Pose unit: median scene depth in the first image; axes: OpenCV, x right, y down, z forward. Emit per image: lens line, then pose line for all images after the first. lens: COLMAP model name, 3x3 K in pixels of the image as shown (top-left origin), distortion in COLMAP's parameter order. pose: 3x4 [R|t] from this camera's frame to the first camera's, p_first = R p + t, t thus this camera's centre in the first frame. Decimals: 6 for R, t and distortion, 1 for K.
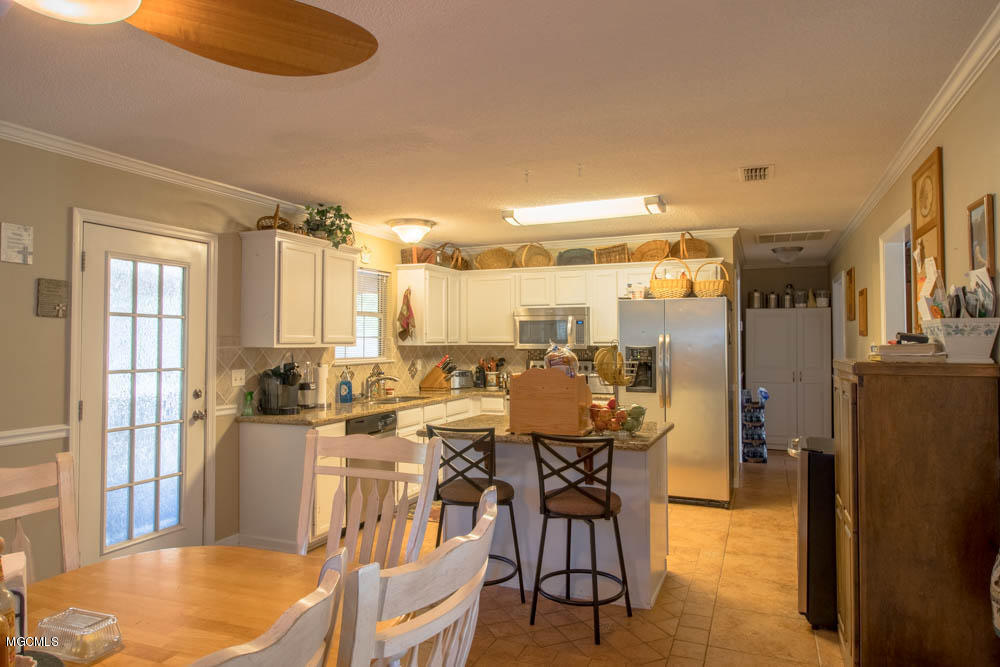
lens RADIAL K [[654.2, 0, 499.8], [0, 654.2, 331.3], [0, 0, 1]] dist [-0.002303, 0.000123]
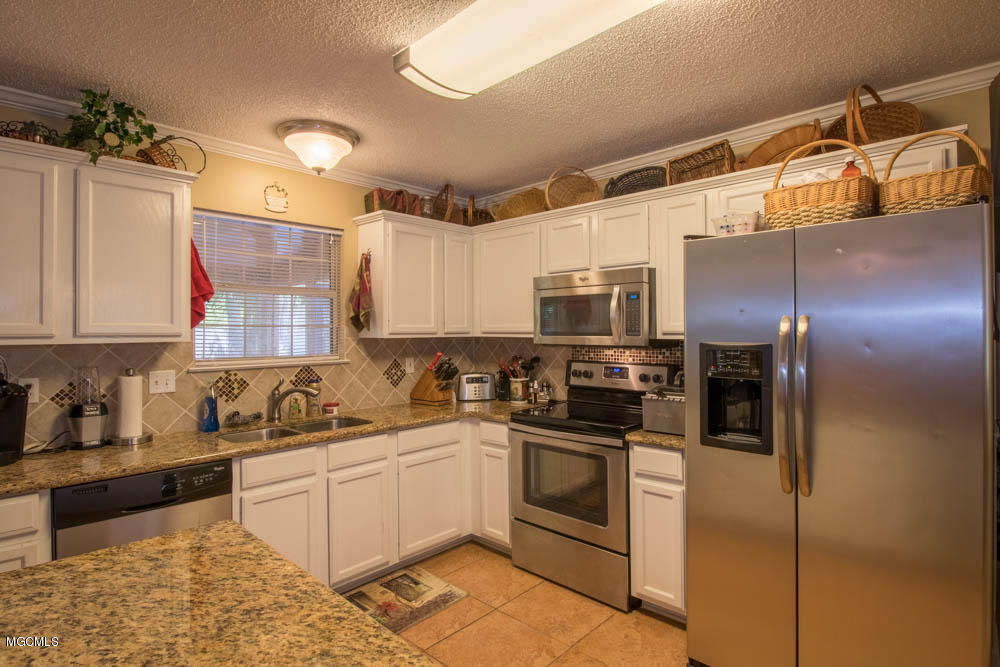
lens RADIAL K [[511.0, 0, 502.9], [0, 511.0, 332.7], [0, 0, 1]] dist [-0.013818, -0.001975]
pose [[0.932691, -0.001932, -0.360672, 0.174976], [0.009078, 0.999795, 0.018119, 0.007910], [0.360563, -0.020174, 0.932517, 0.568998]]
